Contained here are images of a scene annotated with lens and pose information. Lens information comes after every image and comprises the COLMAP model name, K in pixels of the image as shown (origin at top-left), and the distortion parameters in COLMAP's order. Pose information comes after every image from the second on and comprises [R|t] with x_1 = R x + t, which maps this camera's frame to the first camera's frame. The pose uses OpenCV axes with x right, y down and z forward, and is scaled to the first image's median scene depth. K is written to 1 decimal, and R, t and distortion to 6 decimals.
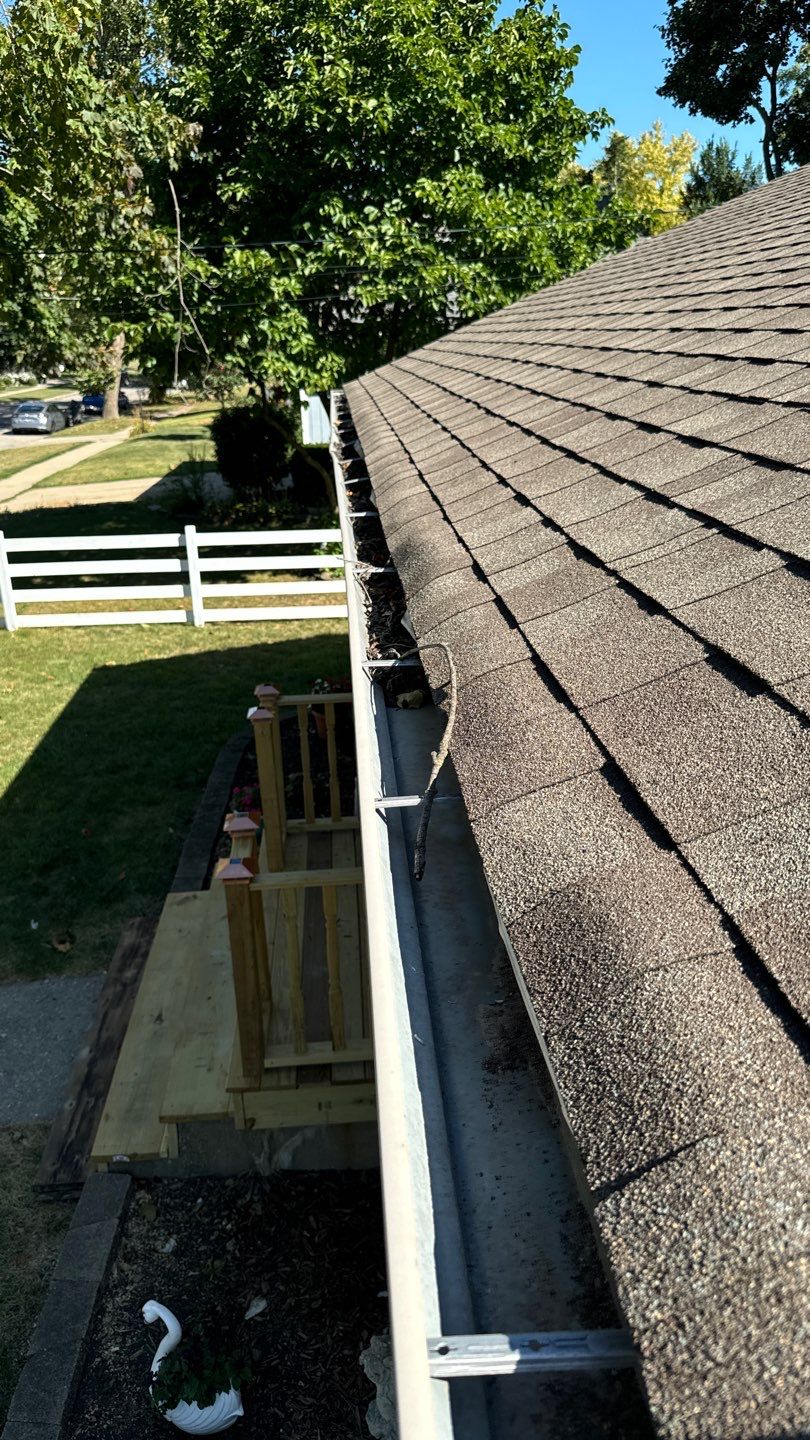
lens RADIAL K [[1016.6, 0, 405.0], [0, 1016.6, 720.0], [0, 0, 1]] dist [-0.003031, -0.004798]
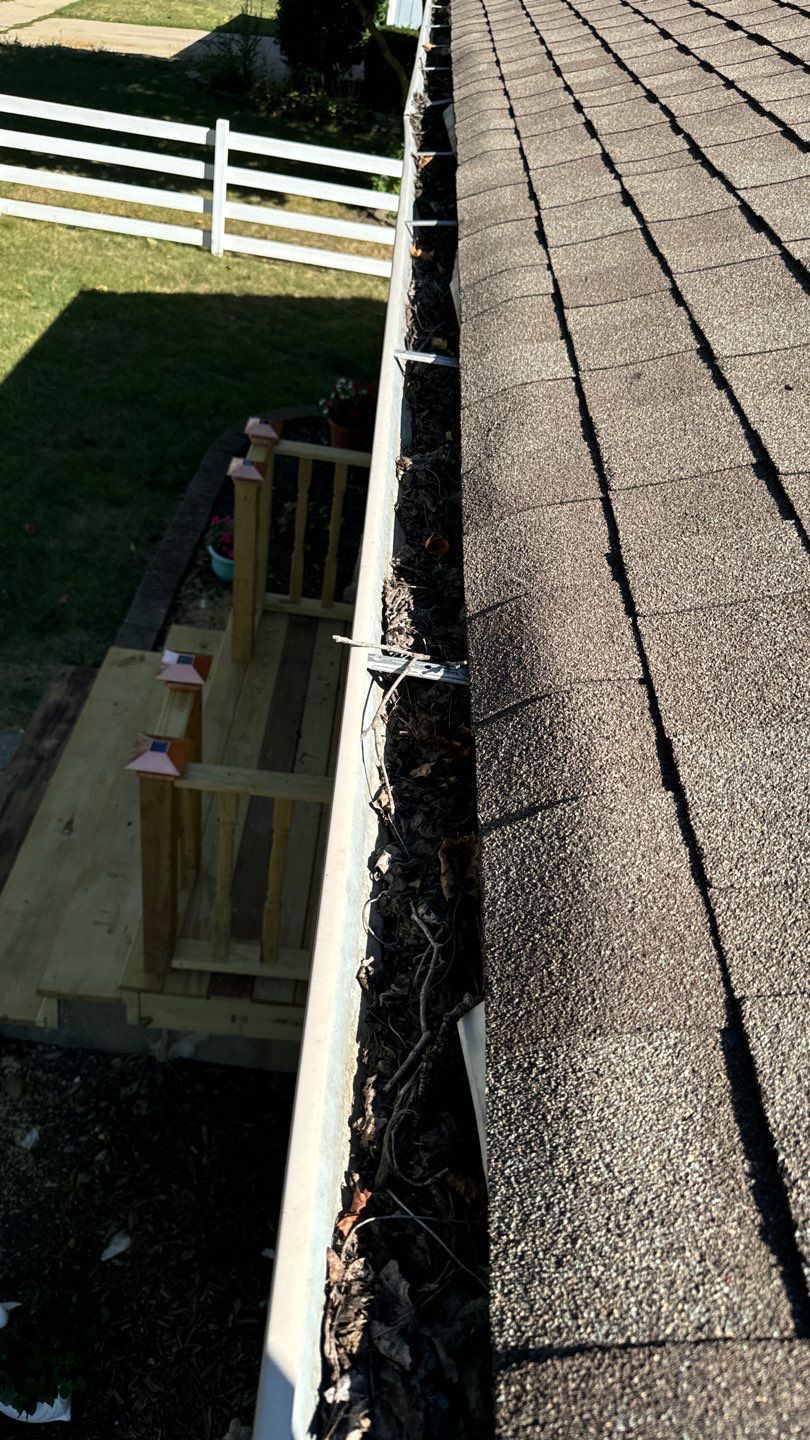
lens RADIAL K [[1094.7, 0, 370.2], [0, 1094.7, 759.2], [0, 0, 1]] dist [0.071905, -0.193214]
pose [[0.980735, 0.195333, 0.001905, -0.012986], [-0.185936, 0.930475, 0.315666, -0.074247], [0.059888, -0.309939, 0.948868, 0.164960]]
